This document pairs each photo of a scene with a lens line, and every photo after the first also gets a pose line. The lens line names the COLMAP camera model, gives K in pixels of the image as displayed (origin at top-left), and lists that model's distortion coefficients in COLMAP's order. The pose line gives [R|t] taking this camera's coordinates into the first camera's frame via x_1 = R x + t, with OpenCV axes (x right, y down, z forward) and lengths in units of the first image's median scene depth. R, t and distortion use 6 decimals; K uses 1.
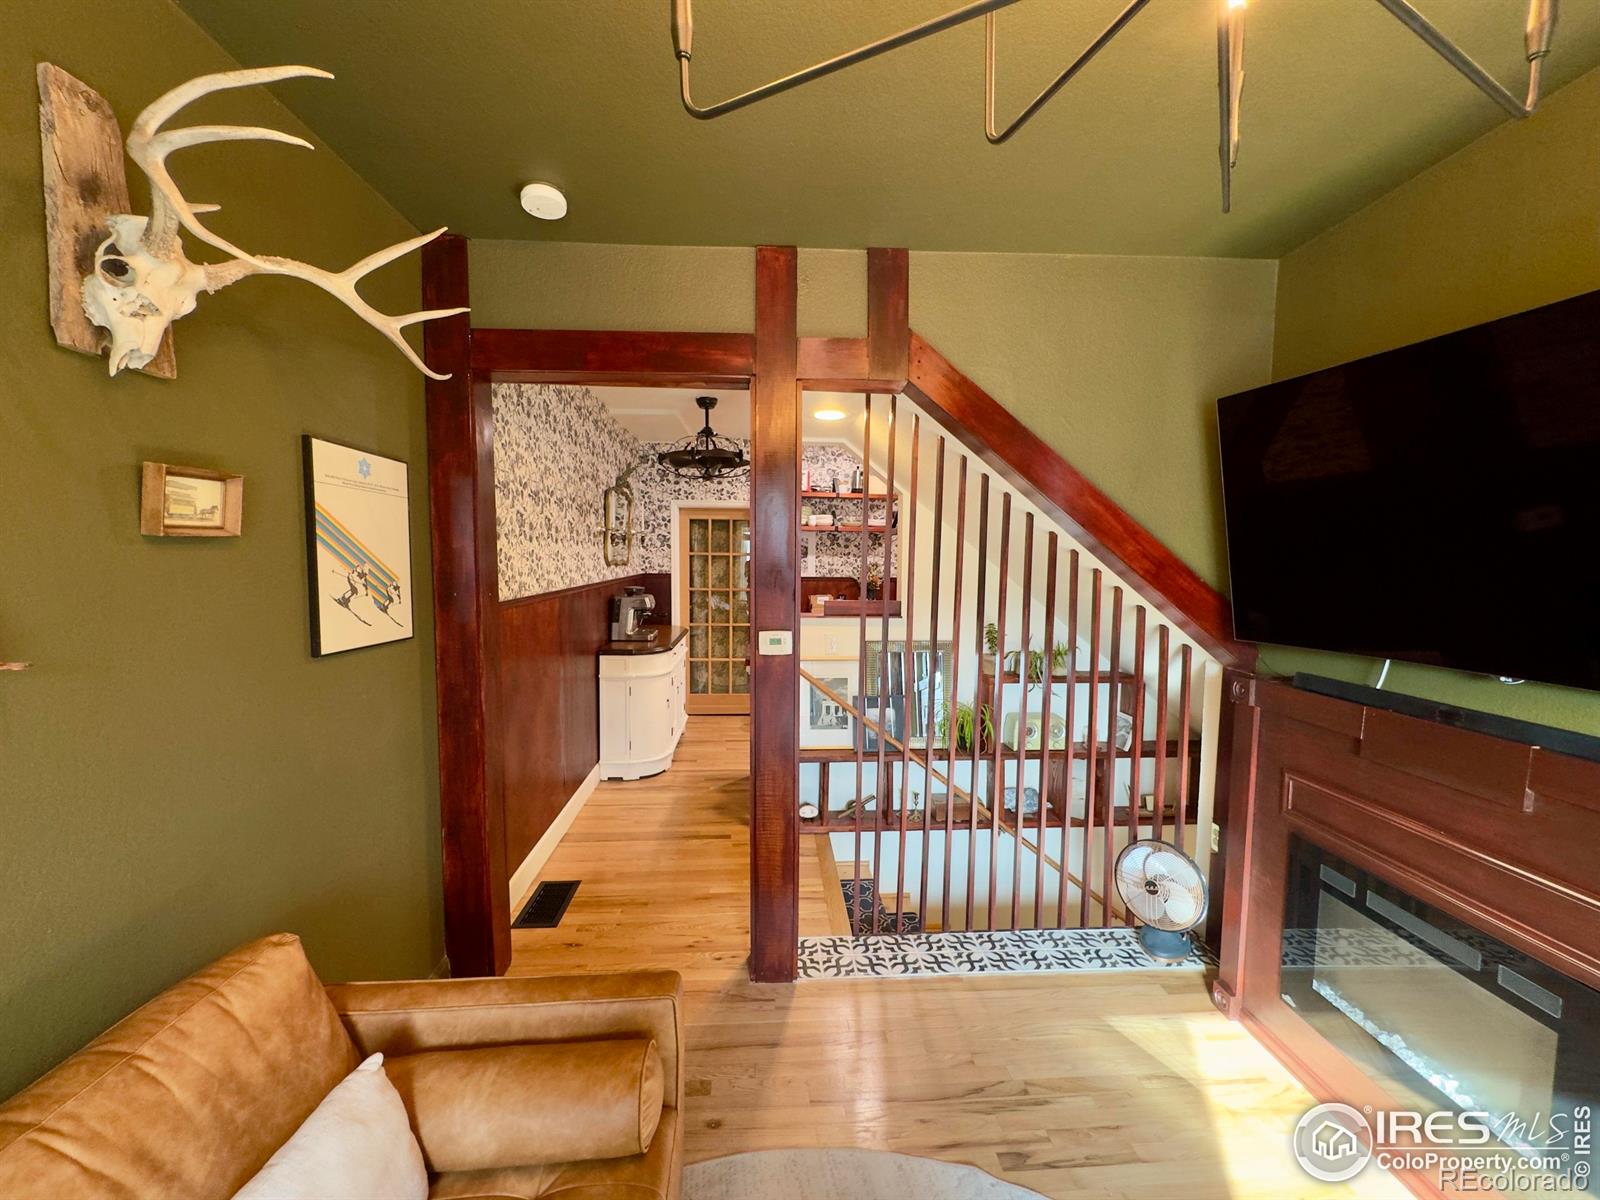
lens RADIAL K [[638.2, 0, 796.5], [0, 638.2, 603.1], [0, 0, 1]] dist [-0.002899, -0.000522]
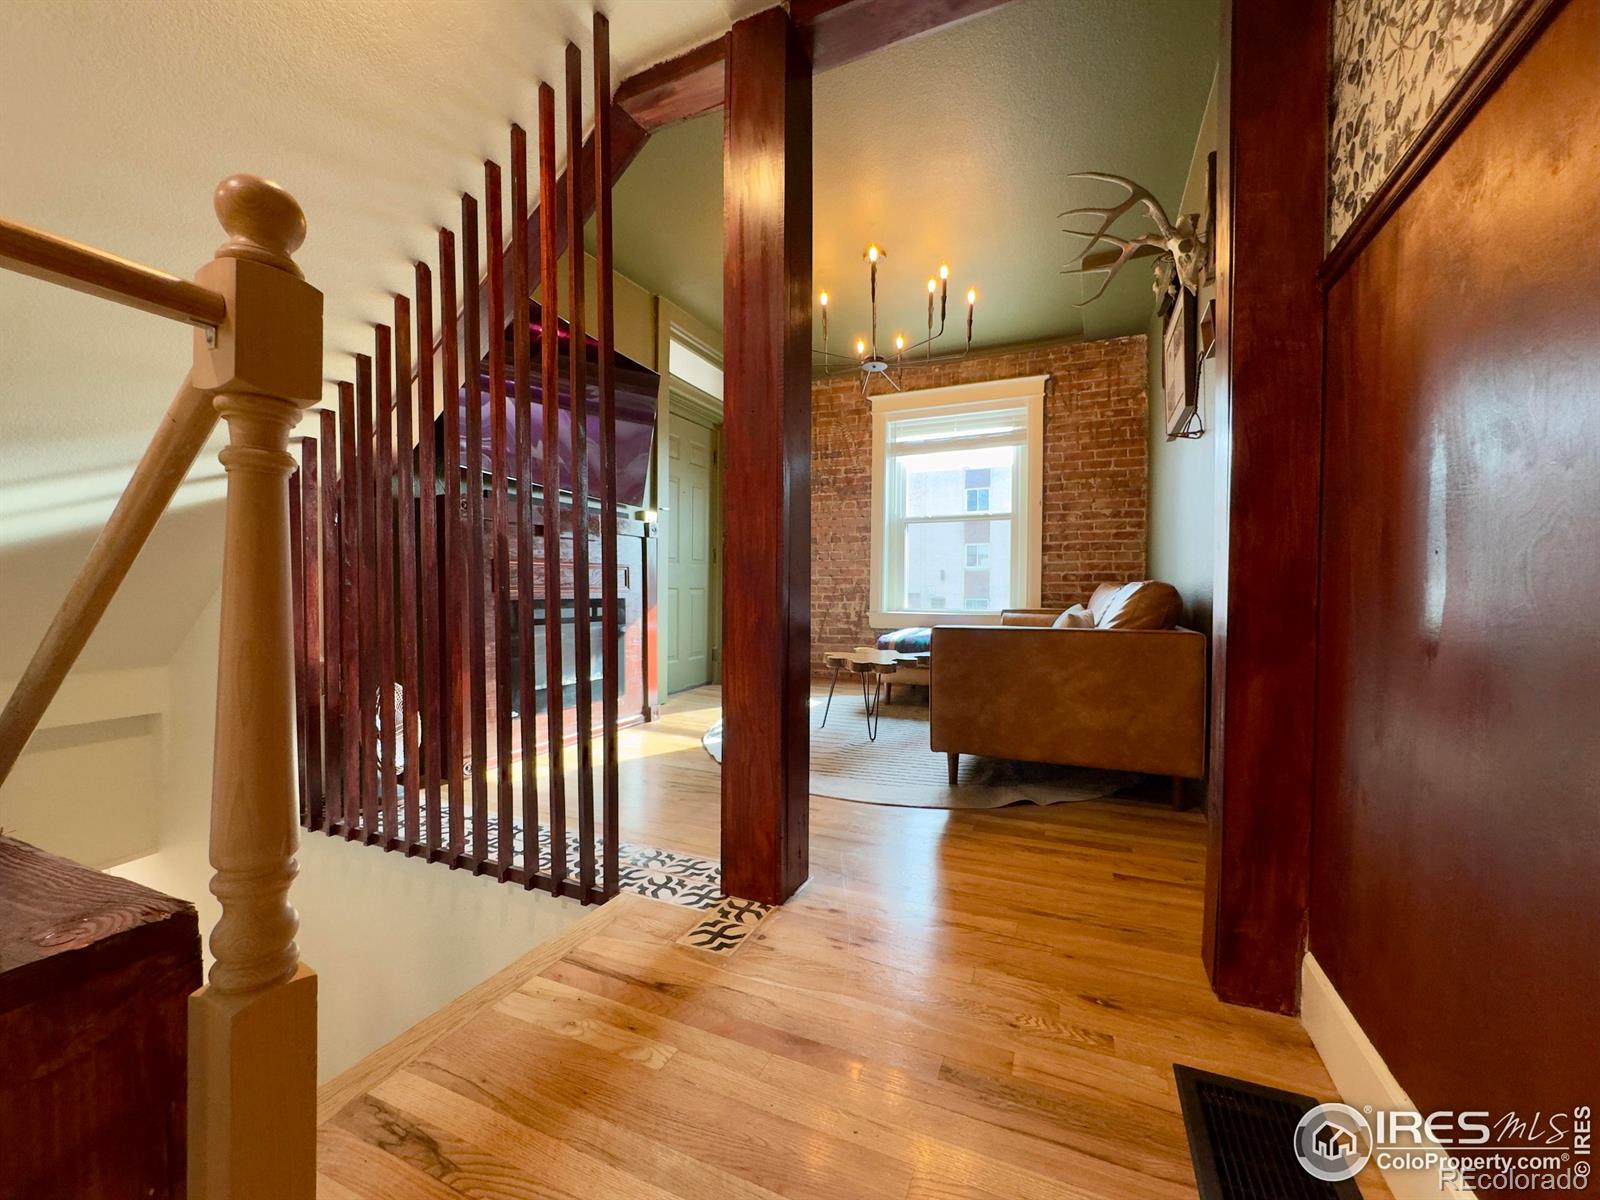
lens RADIAL K [[638.2, 0, 800.2], [0, 638.2, 602.3], [0, 0, 1]] dist [-0.002899, -0.000522]
pose [[-0.892077, -0.014988, 0.451636, -0.518325], [0.025604, 0.996168, 0.083632, 0.276707], [-0.451158, 0.086170, -0.888274, 2.121282]]
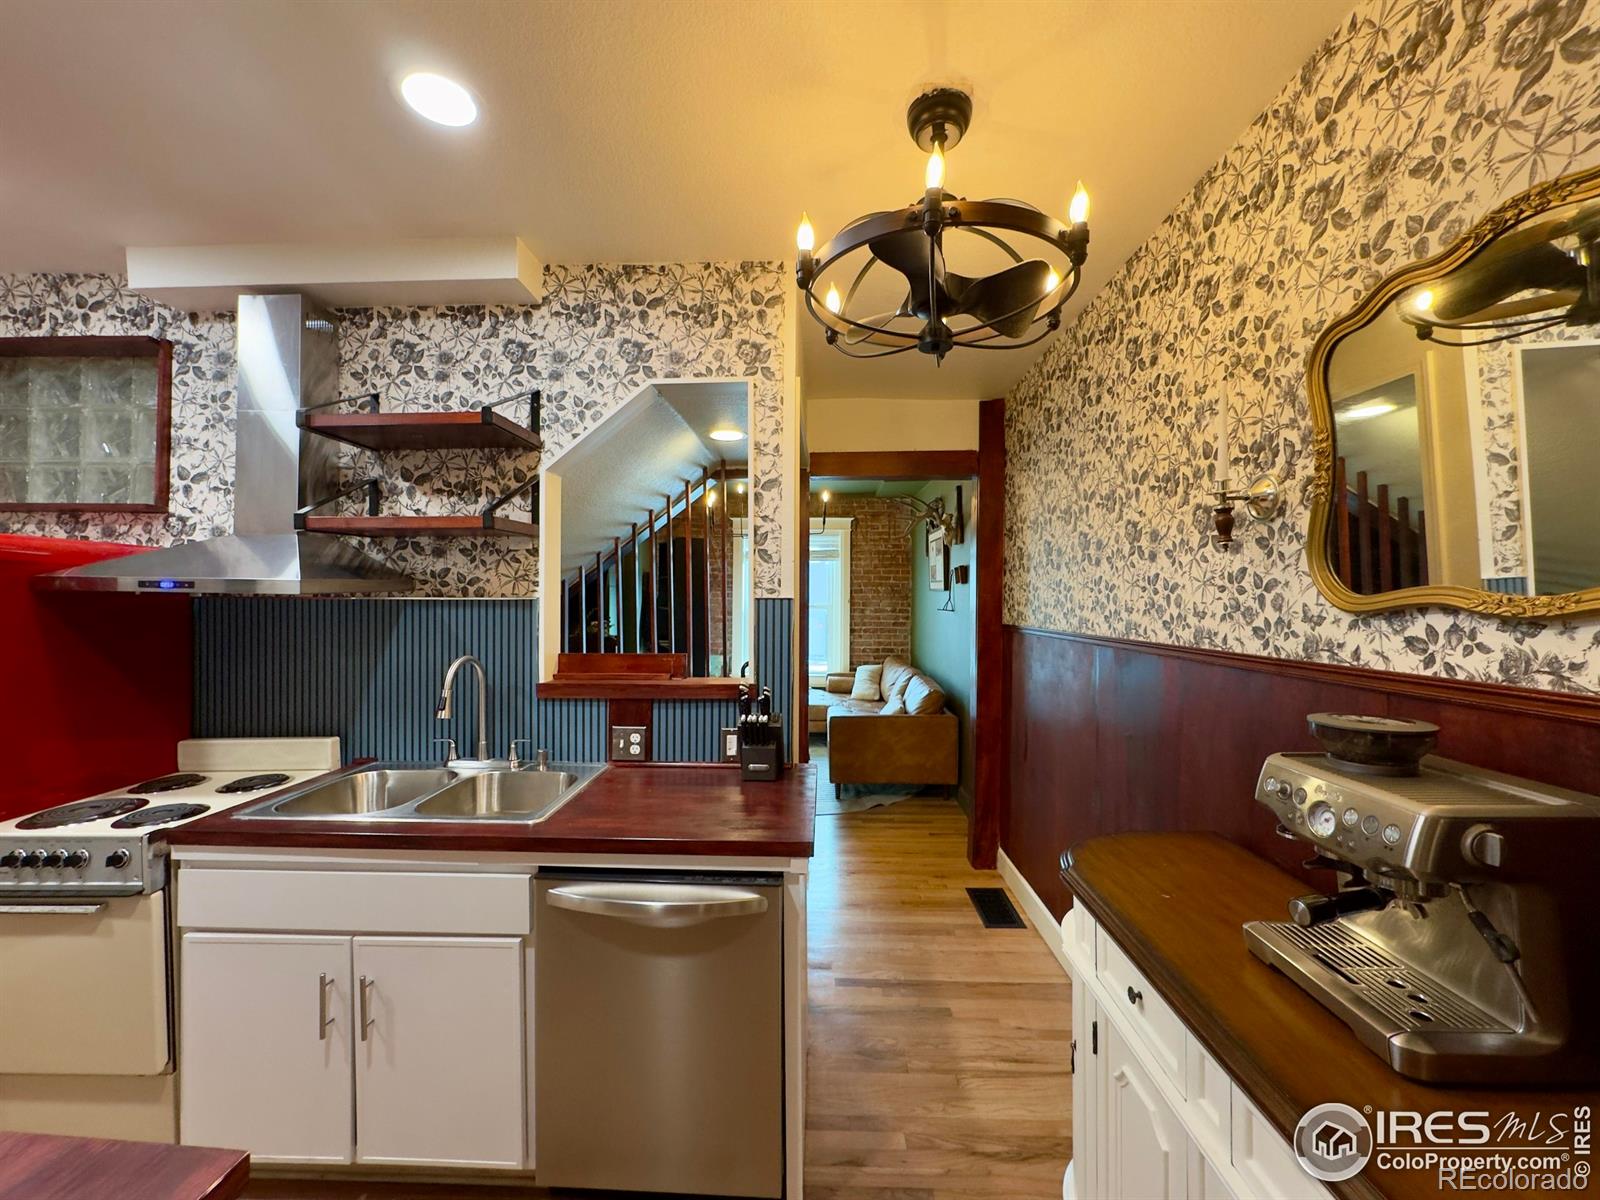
lens RADIAL K [[638.2, 0, 800.0], [0, 638.2, 597.6], [0, 0, 1]] dist [-0.002899, -0.000522]
pose [[-0.996349, -0.010192, 0.084769, -0.239142], [-0.003701, 0.997072, 0.076385, -0.213998], [-0.085299, 0.075793, -0.993468, 3.285027]]
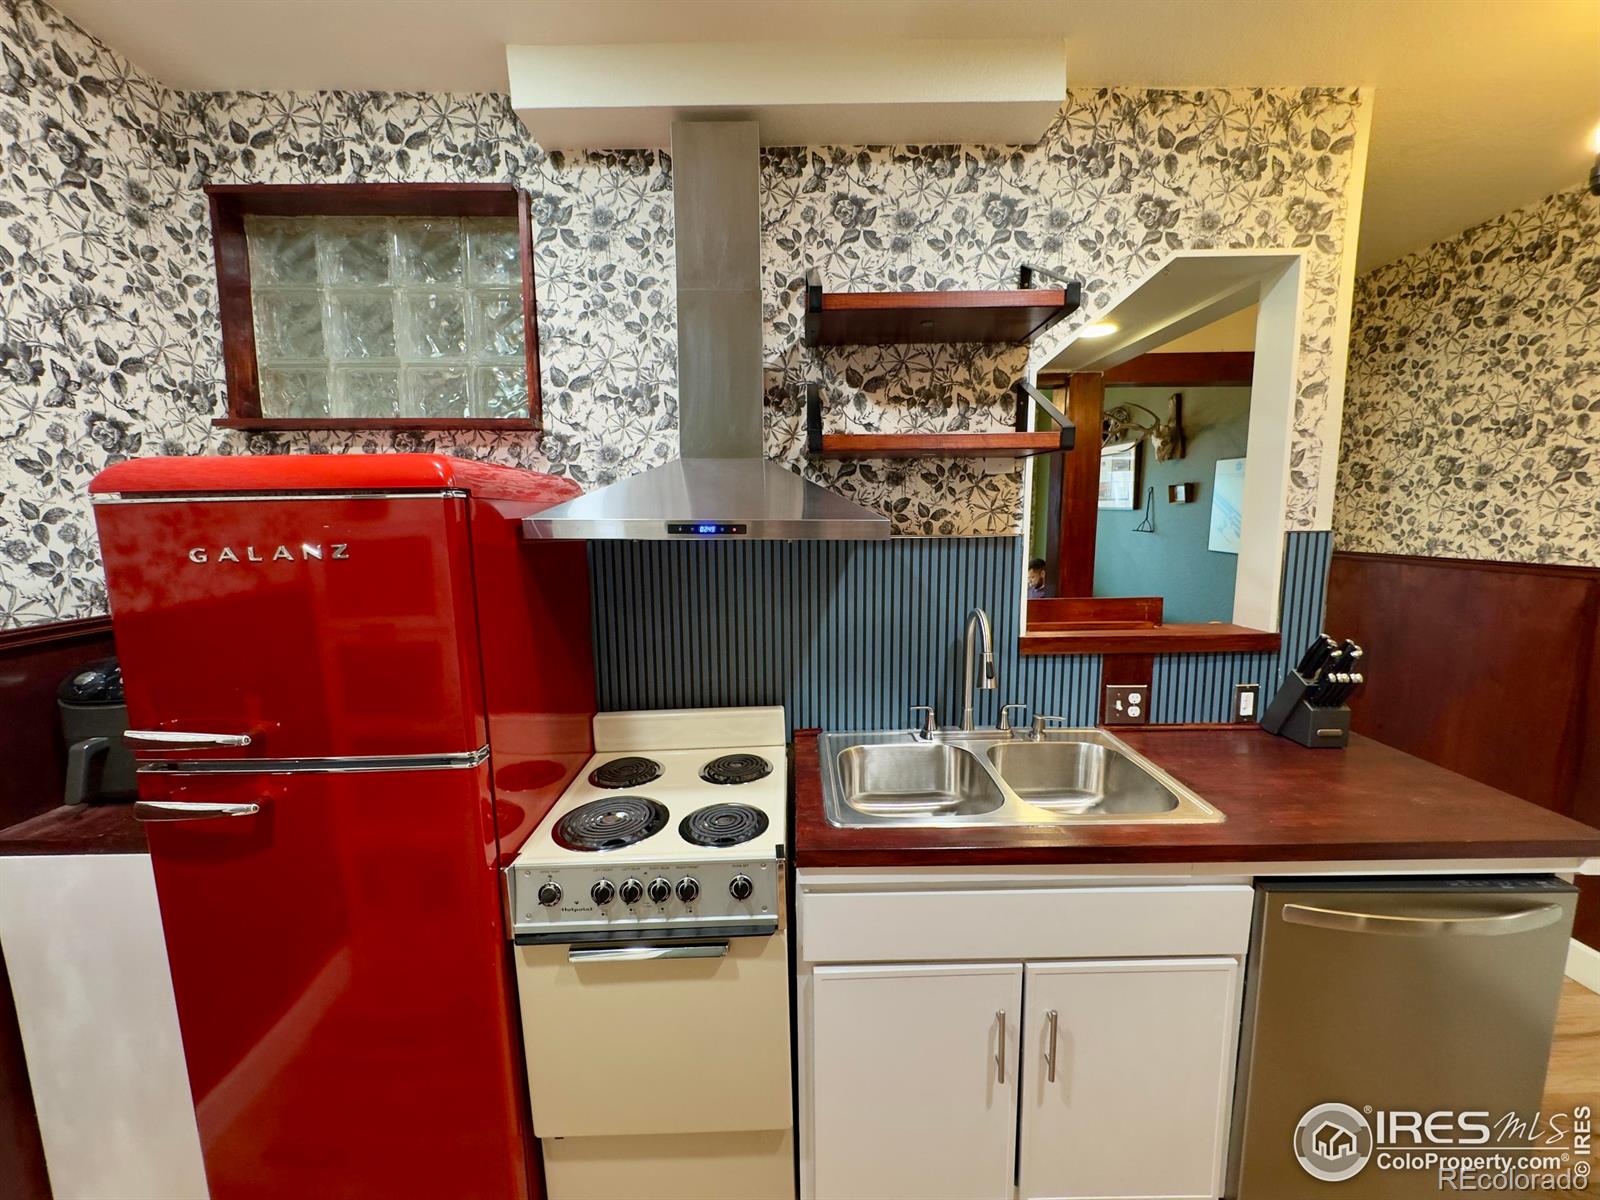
lens RADIAL K [[638.2, 0, 794.8], [0, 638.2, 597.6], [0, 0, 1]] dist [-0.002899, -0.000522]
pose [[-0.999140, -0.003496, 0.041319, 2.787212], [0.005104, 0.978493, 0.206215, -0.262994], [-0.041152, 0.206248, -0.977634, 2.751620]]
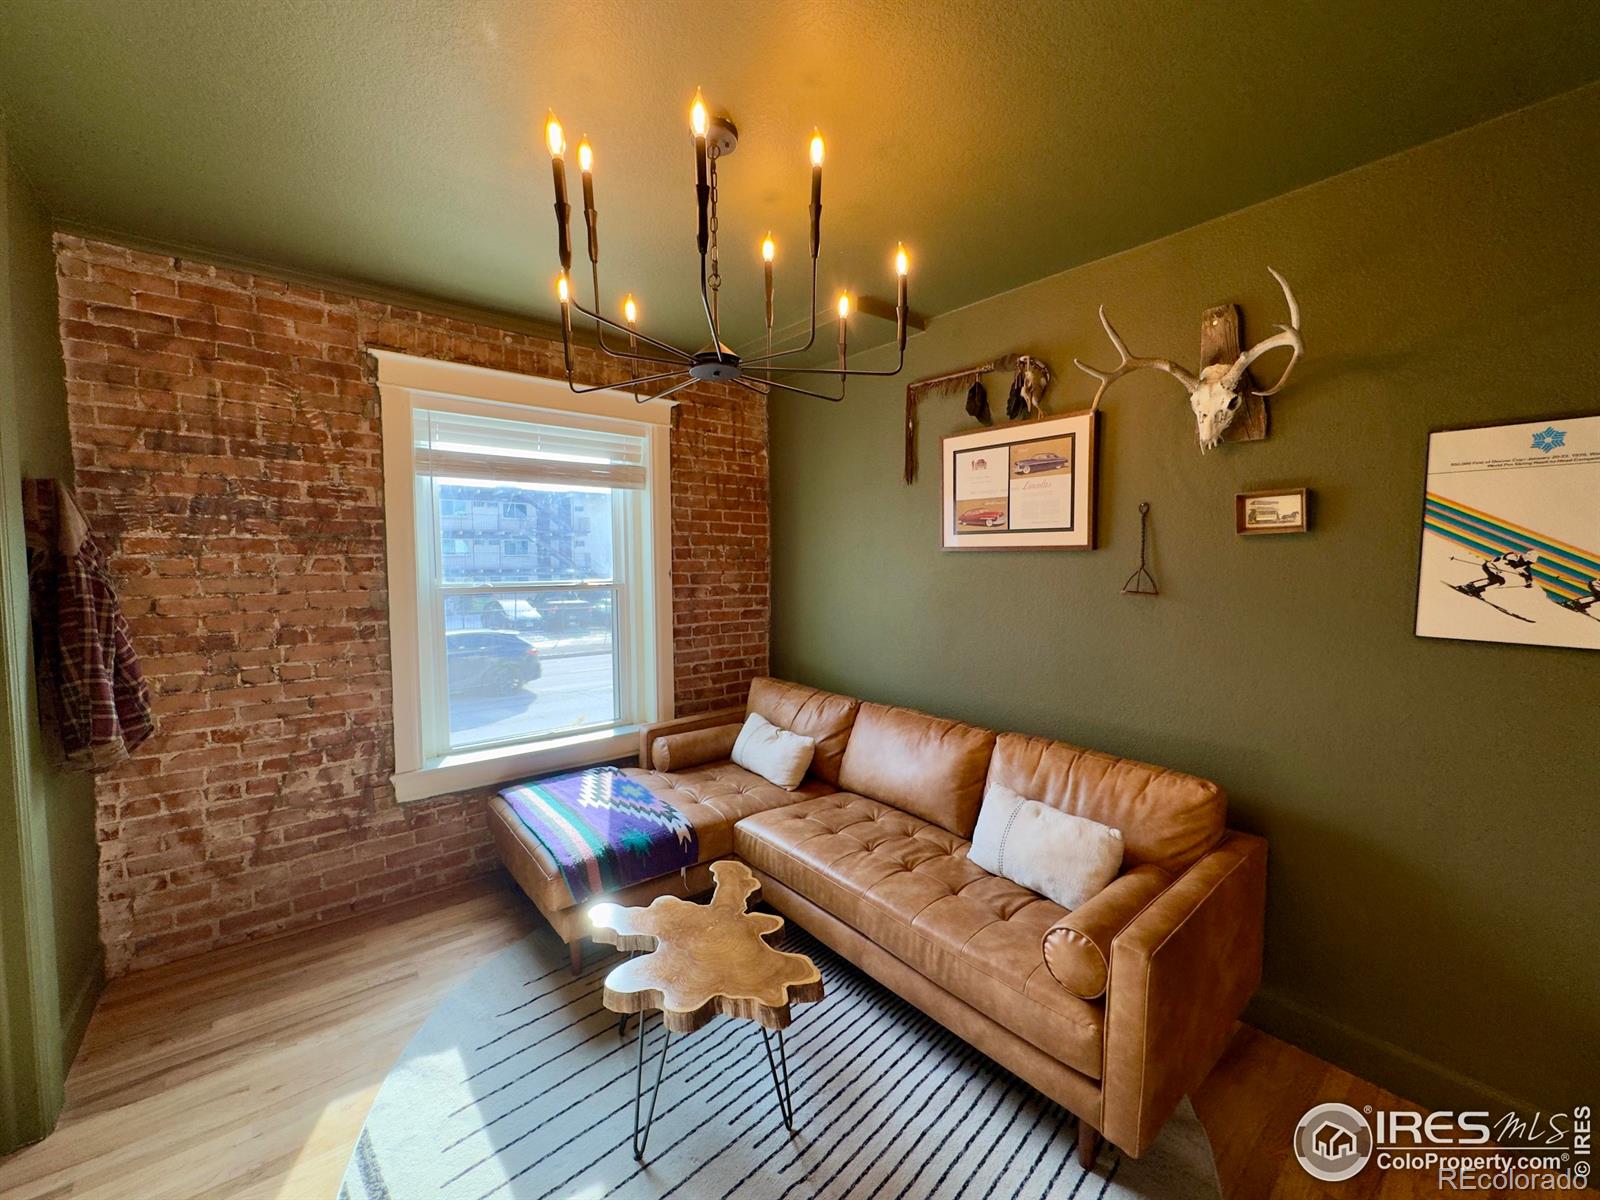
lens RADIAL K [[638.2, 0, 799.8], [0, 638.2, 600.8], [0, 0, 1]] dist [-0.002899, -0.000522]
pose [[-0.803449, 0.038087, -0.594154, 0.641627], [-0.041111, 0.992021, 0.119185, -0.055151], [0.593952, 0.120186, -0.795472, 1.087286]]
